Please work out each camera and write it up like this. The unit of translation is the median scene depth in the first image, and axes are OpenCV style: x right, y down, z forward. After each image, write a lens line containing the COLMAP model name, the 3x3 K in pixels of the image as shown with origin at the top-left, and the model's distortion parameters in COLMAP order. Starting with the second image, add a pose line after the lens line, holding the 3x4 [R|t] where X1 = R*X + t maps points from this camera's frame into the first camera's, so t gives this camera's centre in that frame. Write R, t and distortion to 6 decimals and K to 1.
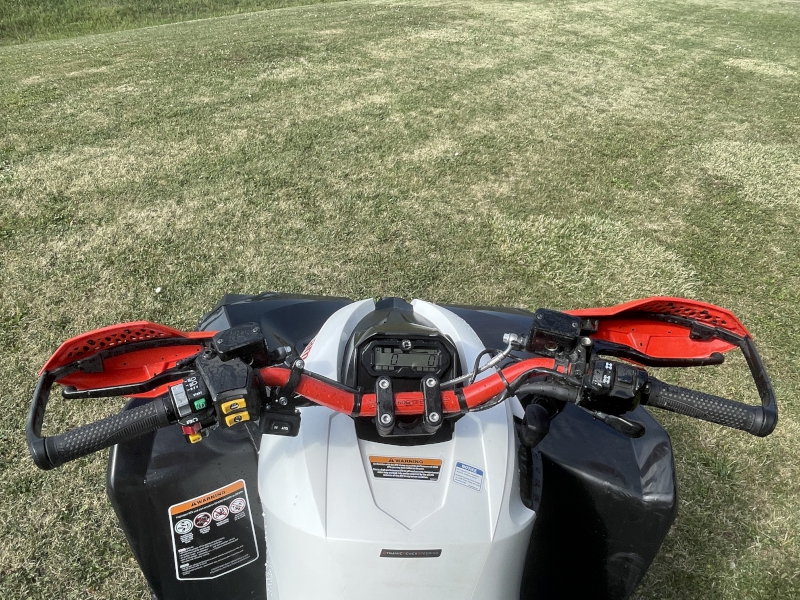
lens RADIAL K [[517.4, 0, 400.0], [0, 517.4, 300.0], [0, 0, 1]] dist [0.004247, 0.001350]
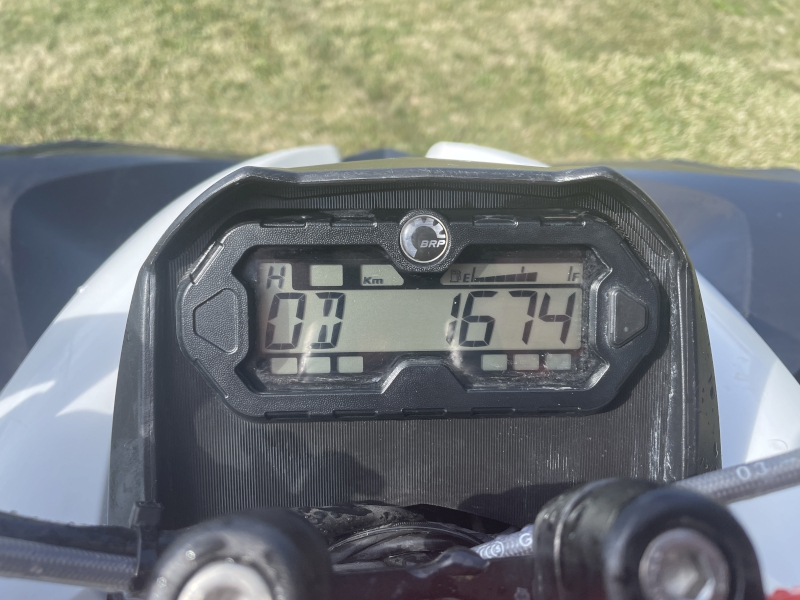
lens RADIAL K [[604.6, 0, 400.0], [0, 604.6, 300.0], [0, 0, 1]] dist [0.007943, 0.003673]
pose [[0.998995, -0.039390, -0.021382, 0.002158], [0.042169, 0.987686, 0.150657, 0.020712], [0.015185, -0.151407, 0.988355, 0.217355]]
